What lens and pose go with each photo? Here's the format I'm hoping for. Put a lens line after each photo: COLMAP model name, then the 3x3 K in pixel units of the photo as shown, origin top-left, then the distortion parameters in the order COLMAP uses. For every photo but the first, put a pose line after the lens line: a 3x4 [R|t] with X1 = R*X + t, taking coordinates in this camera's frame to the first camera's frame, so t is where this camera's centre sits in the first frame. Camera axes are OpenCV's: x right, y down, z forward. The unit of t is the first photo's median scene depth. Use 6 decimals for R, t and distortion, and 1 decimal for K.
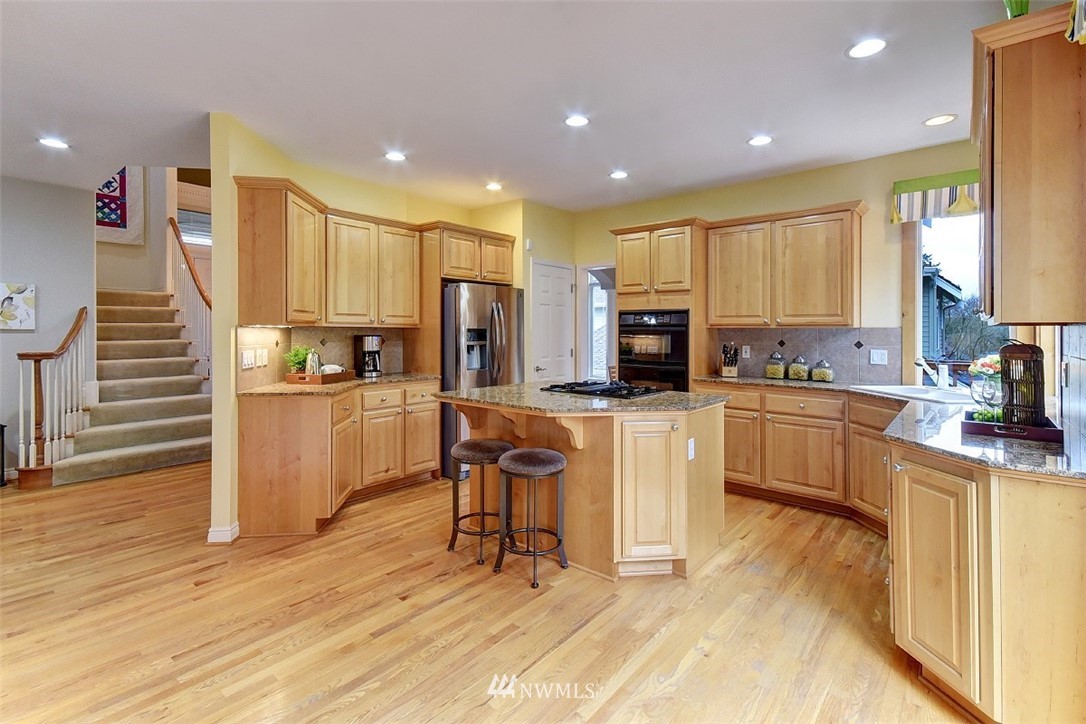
lens RADIAL K [[476.6, 0, 543.1], [0, 476.6, 335.3], [0, 0, 1]] dist [0.016198, -0.000117]
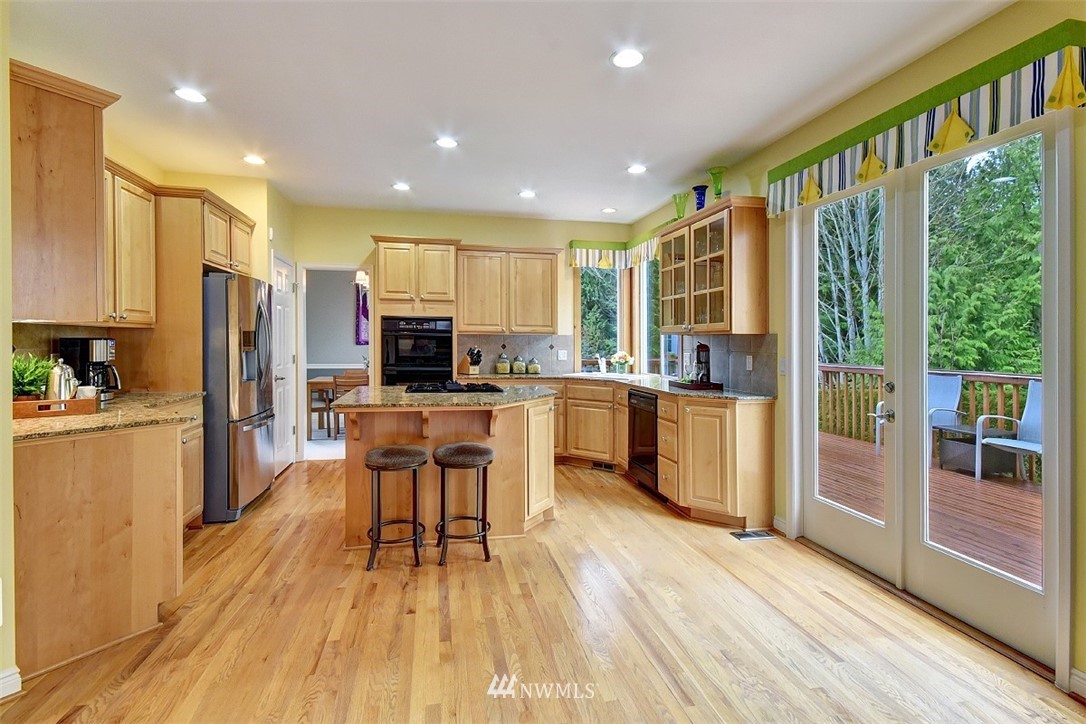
lens RADIAL K [[466.2, 0, 542.9], [0, 466.2, 343.4], [0, 0, 1]] dist [0.004566, -0.000080]
pose [[0.655308, -0.001839, 0.755360, -0.579412], [-0.000682, 0.999995, 0.003027, 0.006085], [-0.755362, -0.002499, 0.655303, 0.134830]]
